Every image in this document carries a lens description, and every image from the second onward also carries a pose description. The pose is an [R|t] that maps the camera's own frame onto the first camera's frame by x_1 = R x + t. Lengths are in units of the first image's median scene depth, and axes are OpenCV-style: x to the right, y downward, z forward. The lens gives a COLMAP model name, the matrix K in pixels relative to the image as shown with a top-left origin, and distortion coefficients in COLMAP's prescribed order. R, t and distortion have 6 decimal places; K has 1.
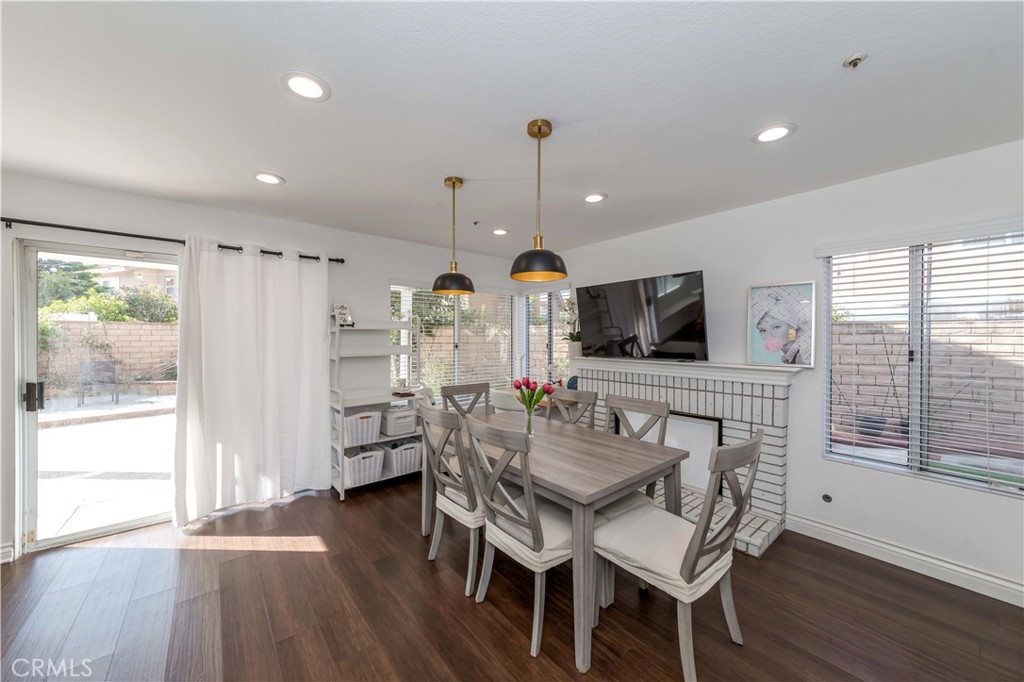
lens RADIAL K [[366.2, 0, 490.6], [0, 366.2, 335.8], [0, 0, 1]] dist [-0.000443, -0.000003]
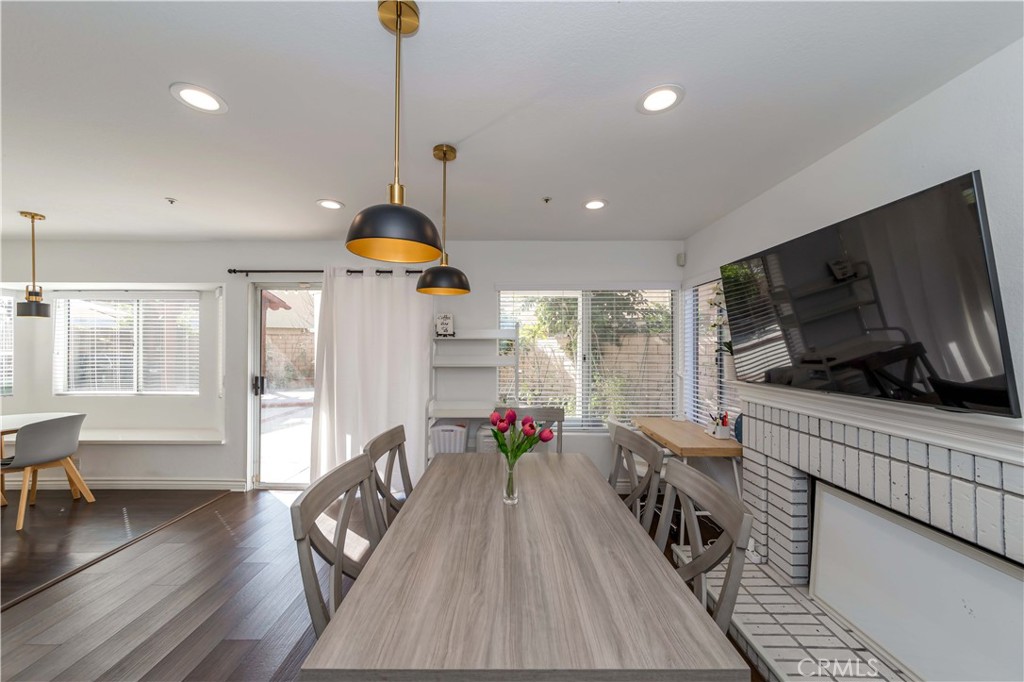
lens RADIAL K [[357.2, 0, 512.0], [0, 357.2, 341.0], [0, 0, 1]] dist [0.001170, 0.000019]
pose [[0.784933, -0.006042, -0.619551, 0.441794], [0.000374, 0.999957, -0.009278, -0.003932], [0.619580, 0.007051, 0.784902, 0.438022]]
